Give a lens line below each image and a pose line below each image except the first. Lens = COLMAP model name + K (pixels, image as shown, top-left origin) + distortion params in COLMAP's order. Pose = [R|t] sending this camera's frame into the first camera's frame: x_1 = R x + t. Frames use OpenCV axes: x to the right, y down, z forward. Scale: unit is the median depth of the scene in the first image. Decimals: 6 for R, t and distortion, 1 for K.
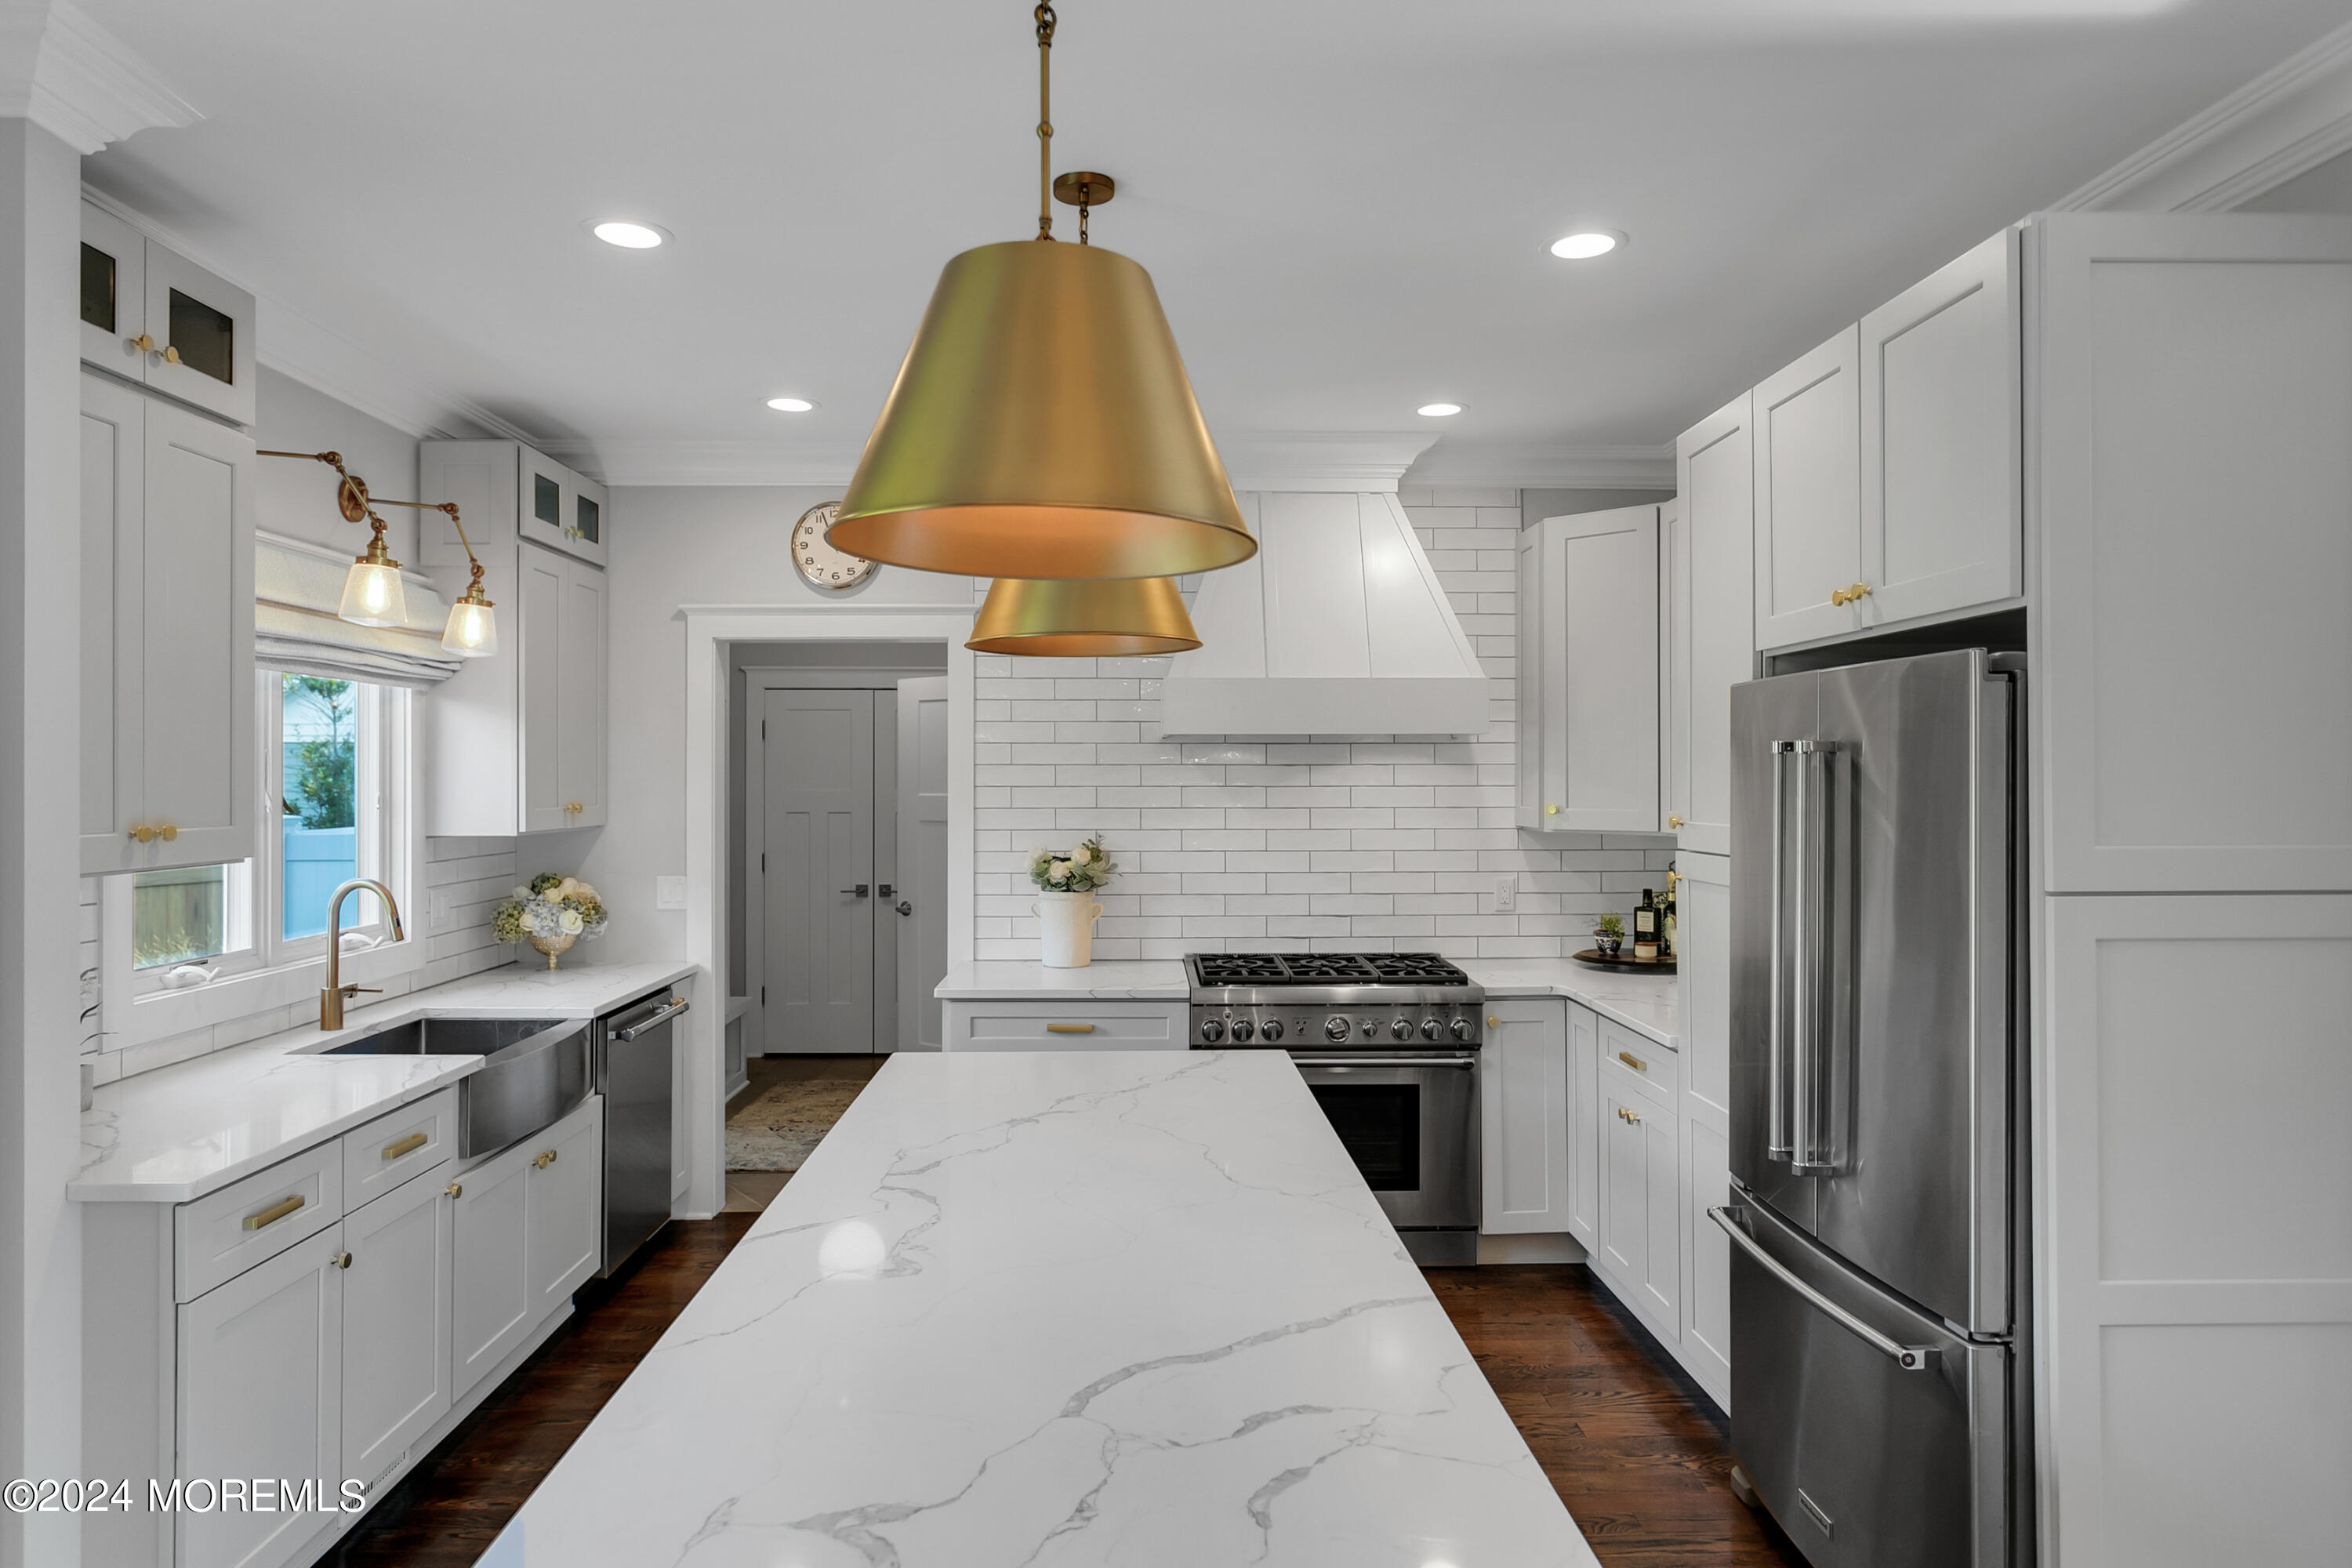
lens RADIAL K [[1418.9, 0, 1170.2], [0, 1418.9, 782.7], [0, 0, 1]] dist [-0.016774, 0.017994]
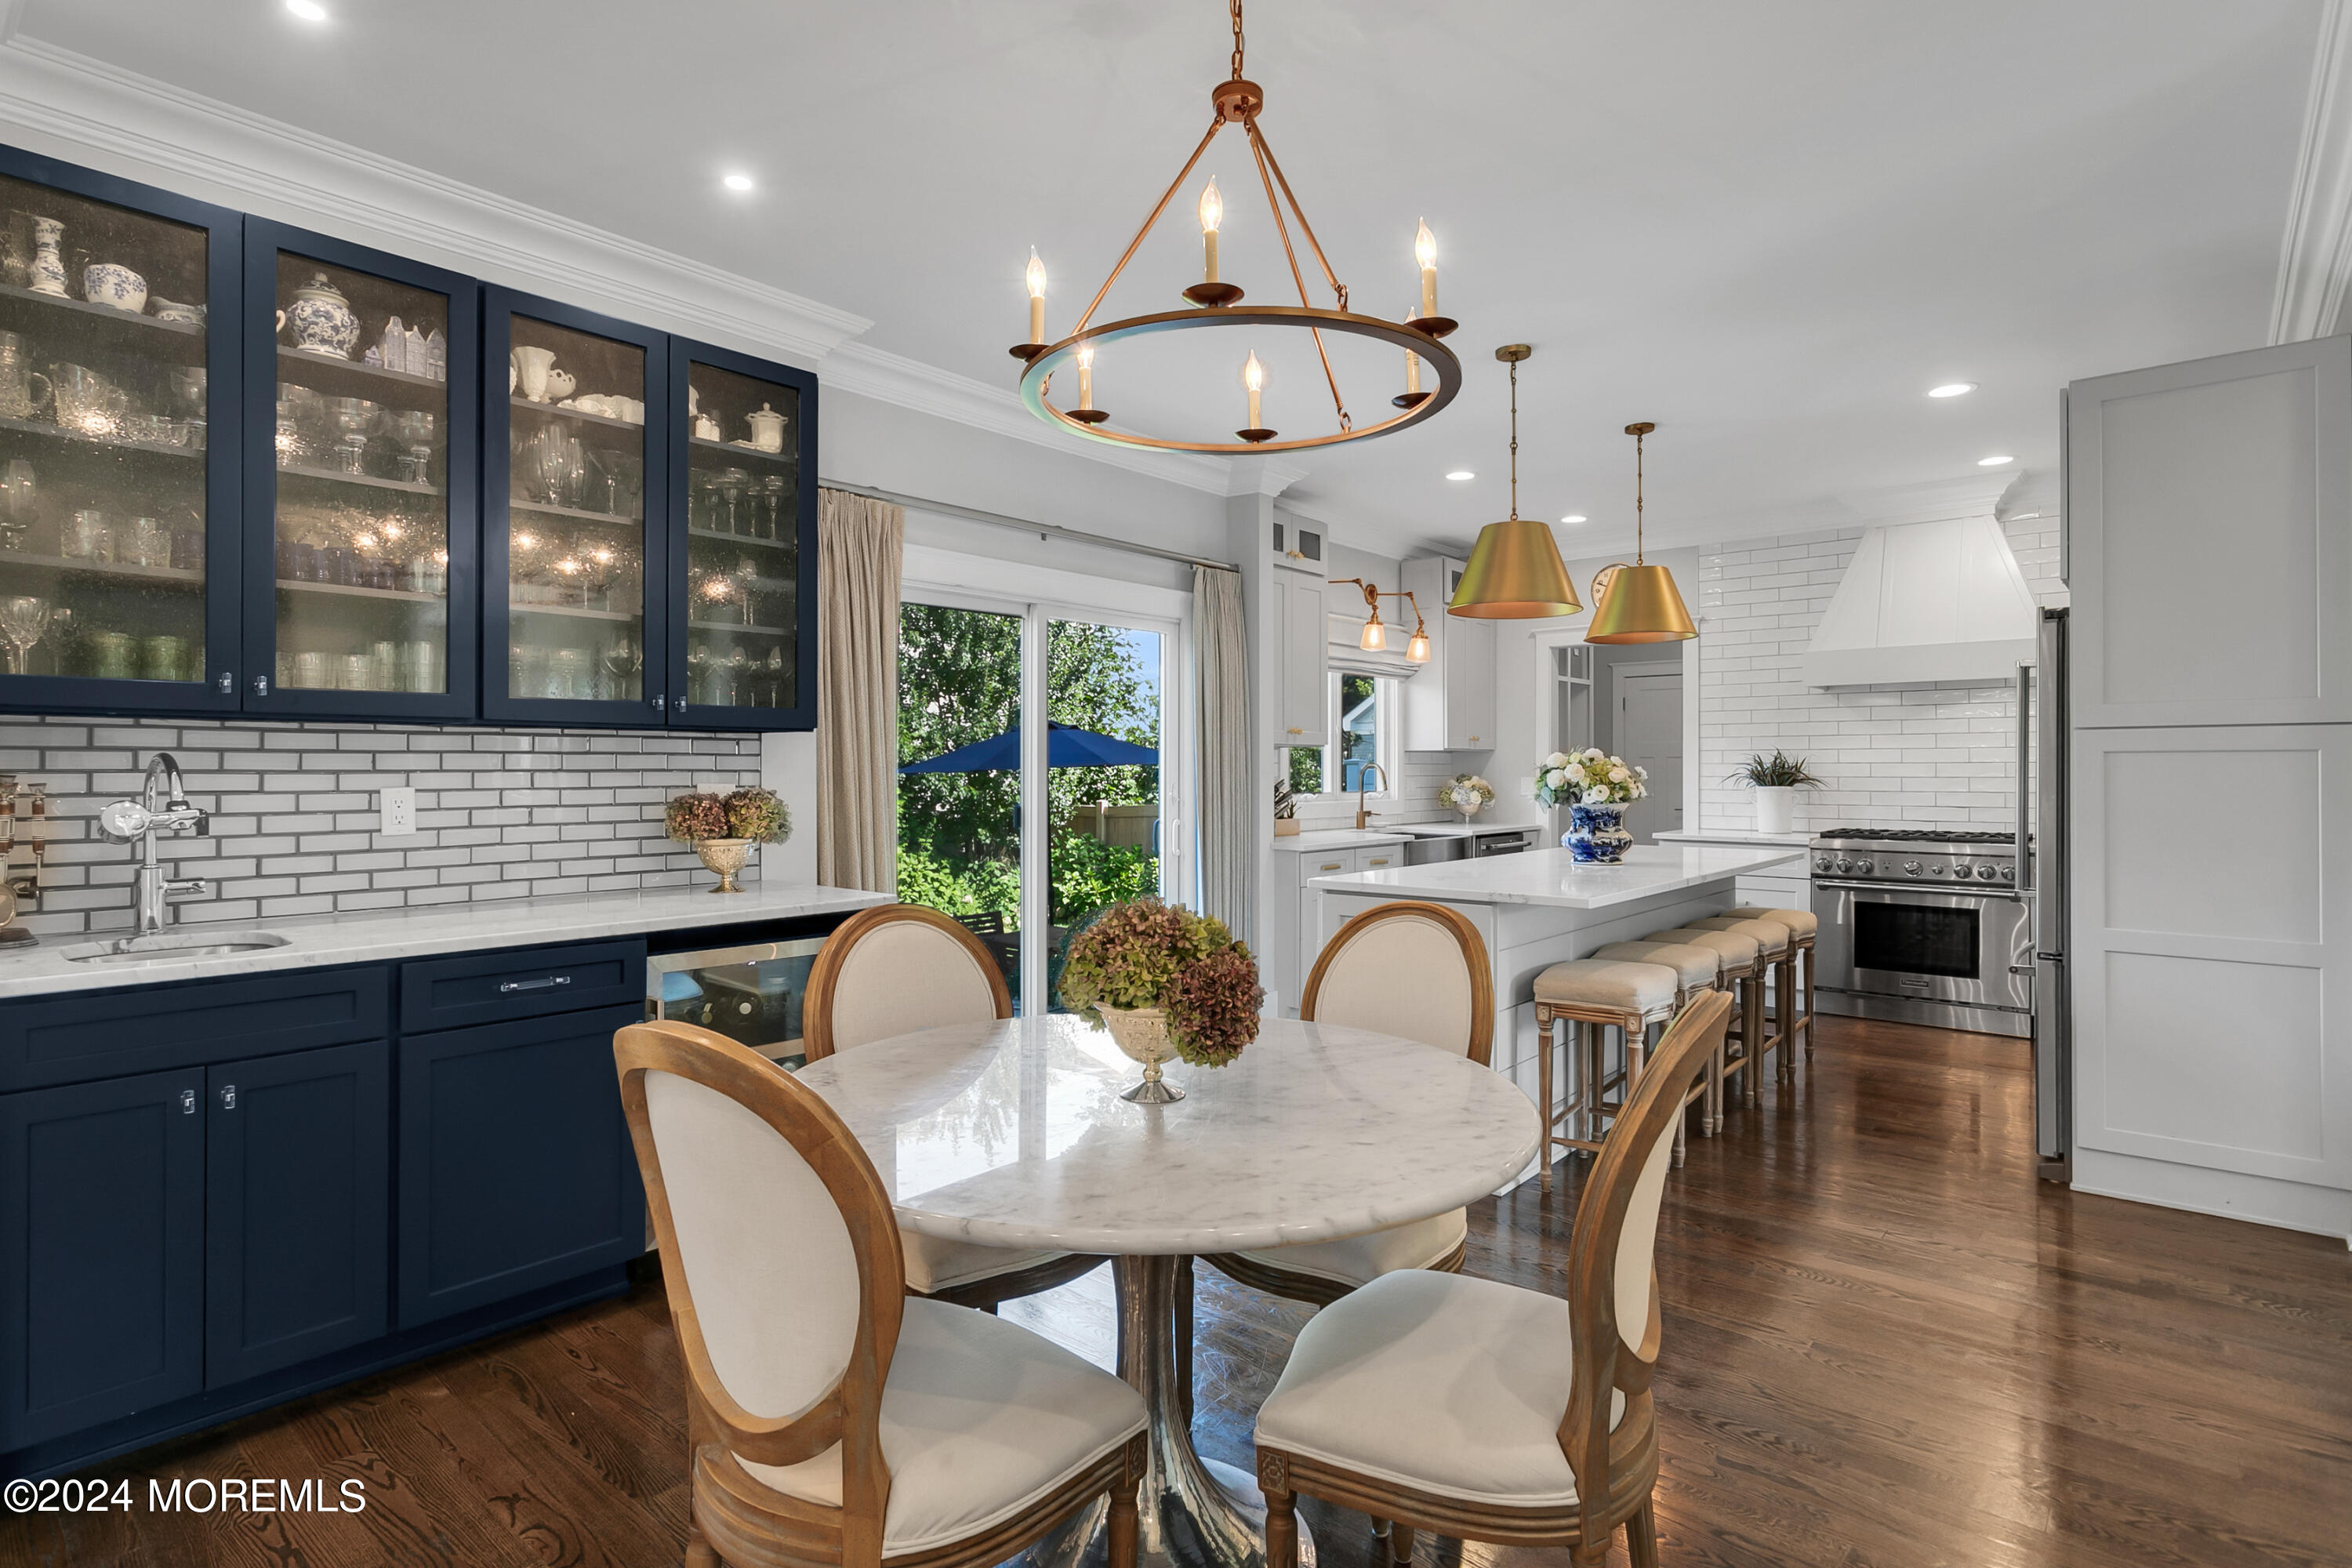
lens RADIAL K [[1167.9, 0, 1189.0], [0, 1167.9, 770.3], [0, 0, 1]] dist [-0.002829, 0.008615]
pose [[0.743903, 0.000607, -0.668287, 0.382627], [-0.002446, 0.999995, -0.001814, 0.069198], [0.668283, 0.002985, 0.743901, -0.488233]]
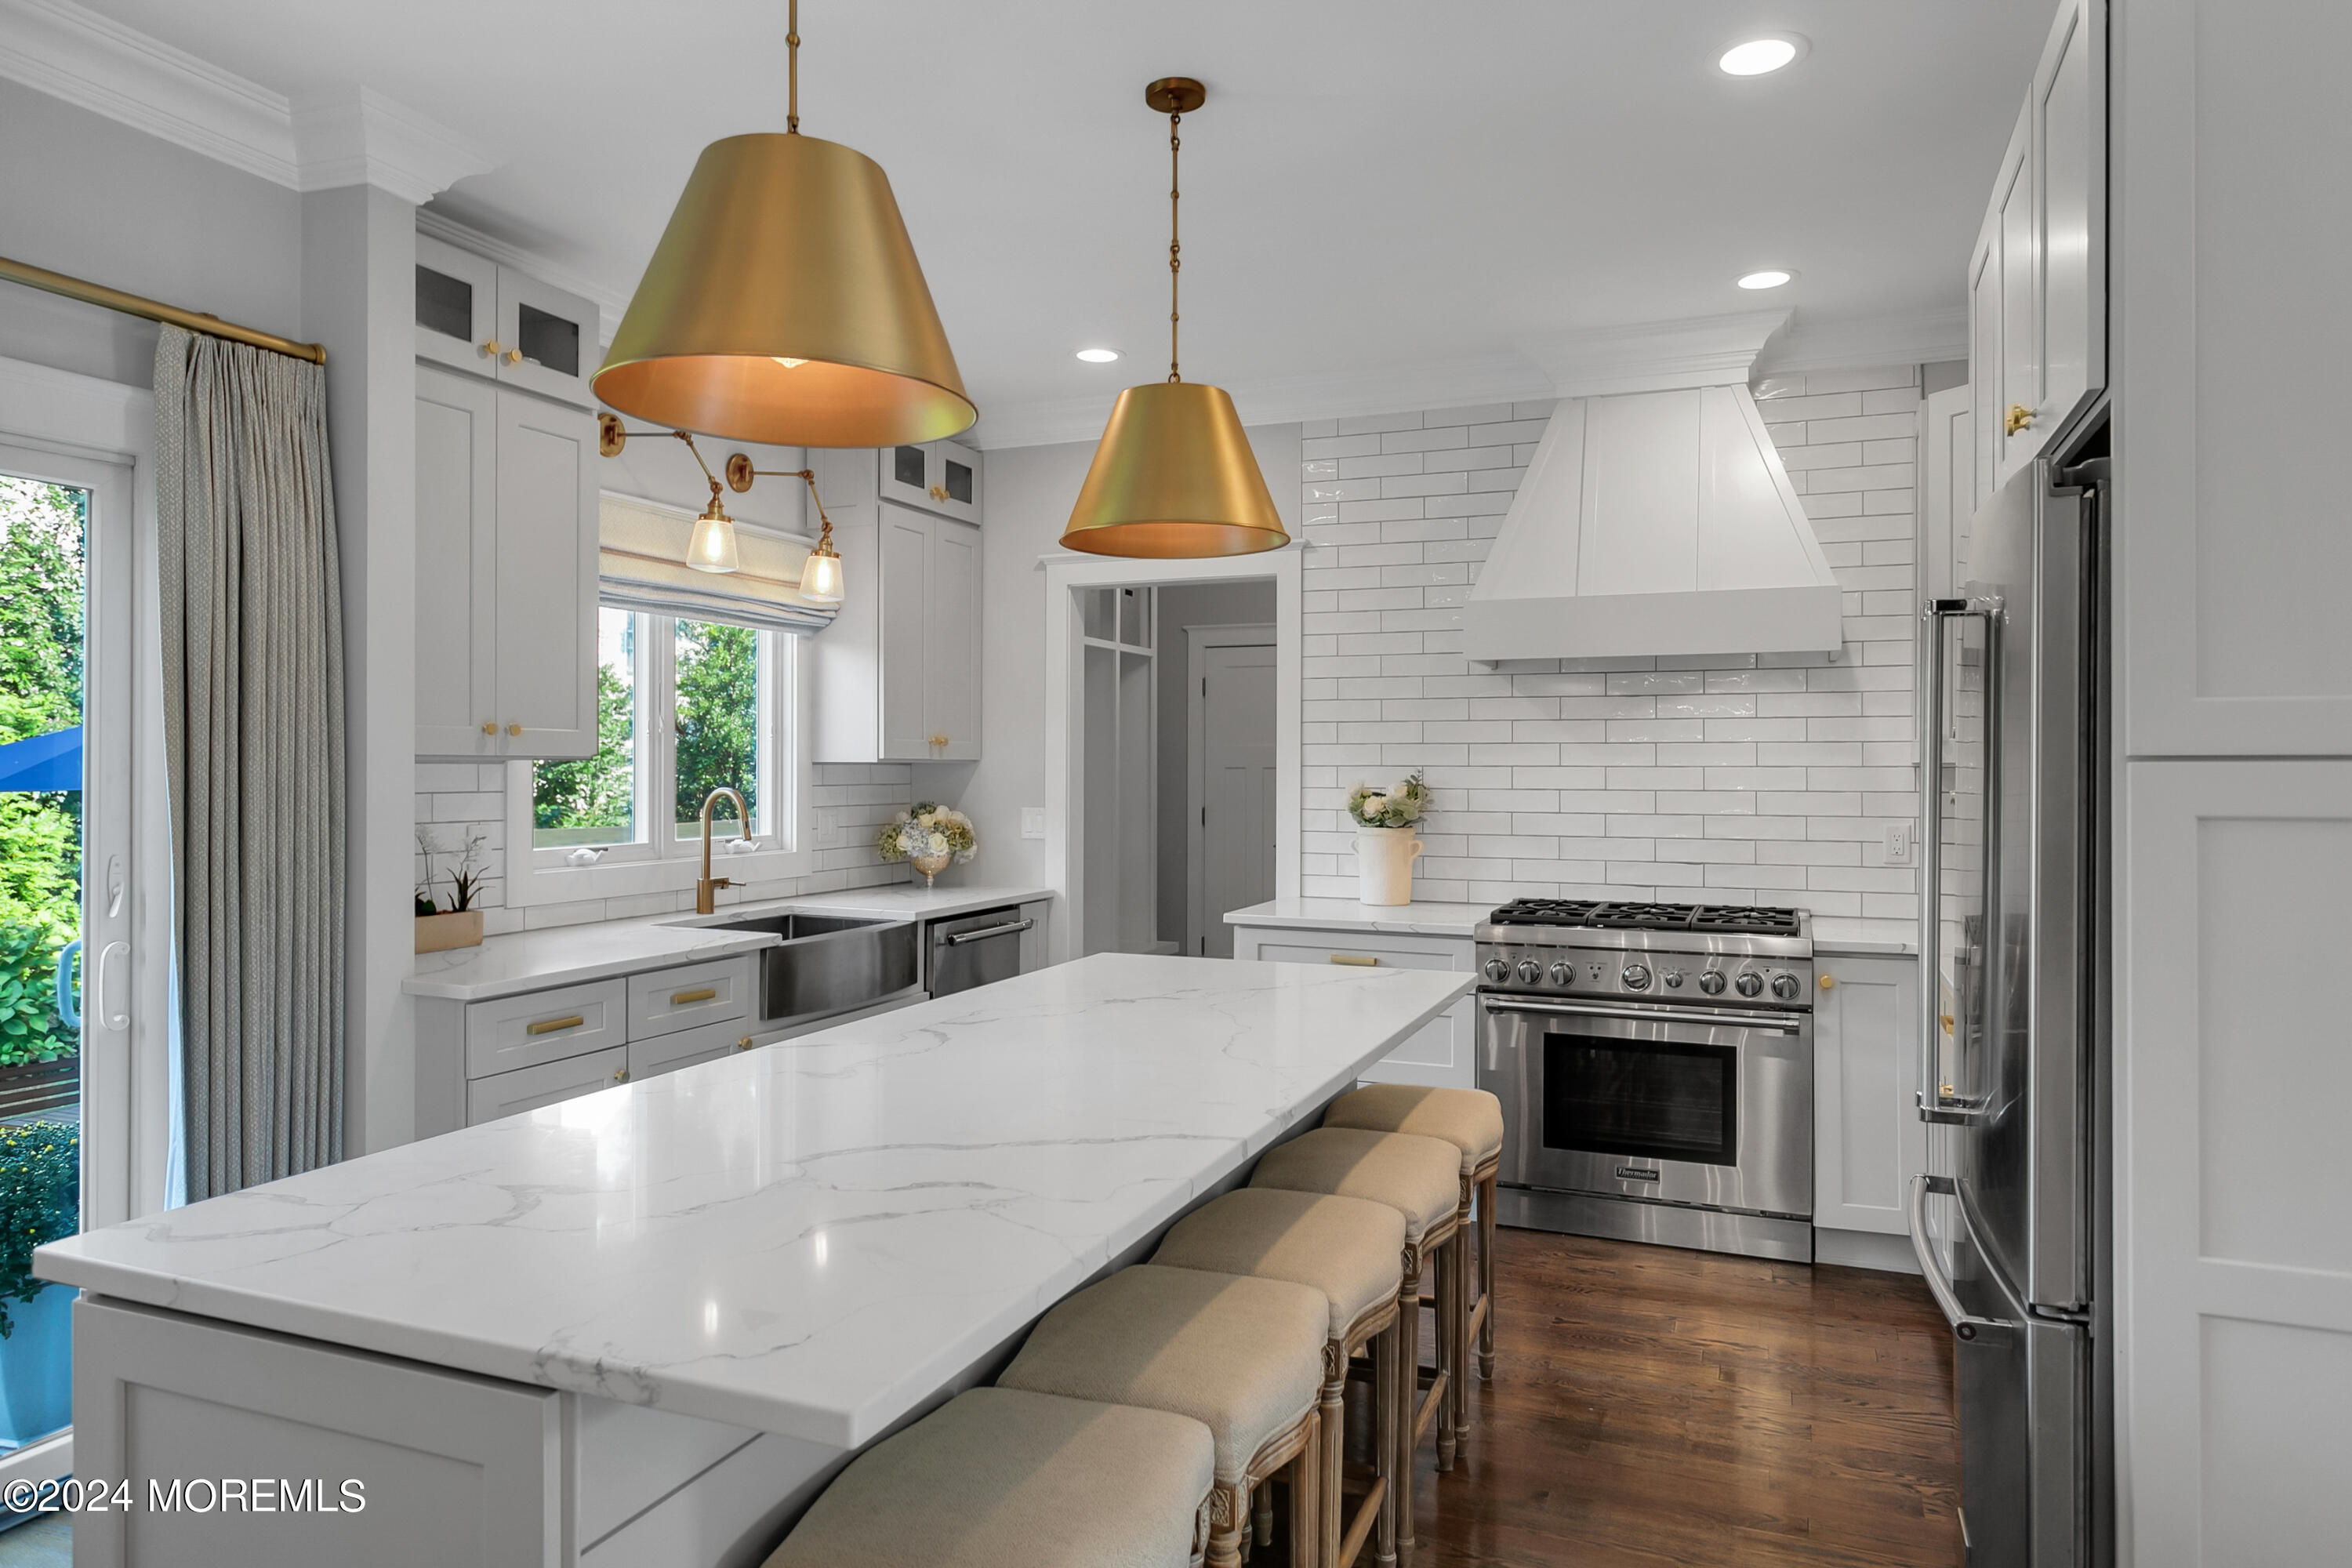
lens RADIAL K [[1480.8, 0, 1165.1], [0, 1480.8, 774.5], [0, 0, 1]] dist [-0.001752, 0.002684]
pose [[0.911902, 0.004889, -0.410378, 0.230701], [-0.004610, 0.999988, 0.001669, 0.043559], [0.410381, 0.000370, 0.911914, 0.011596]]
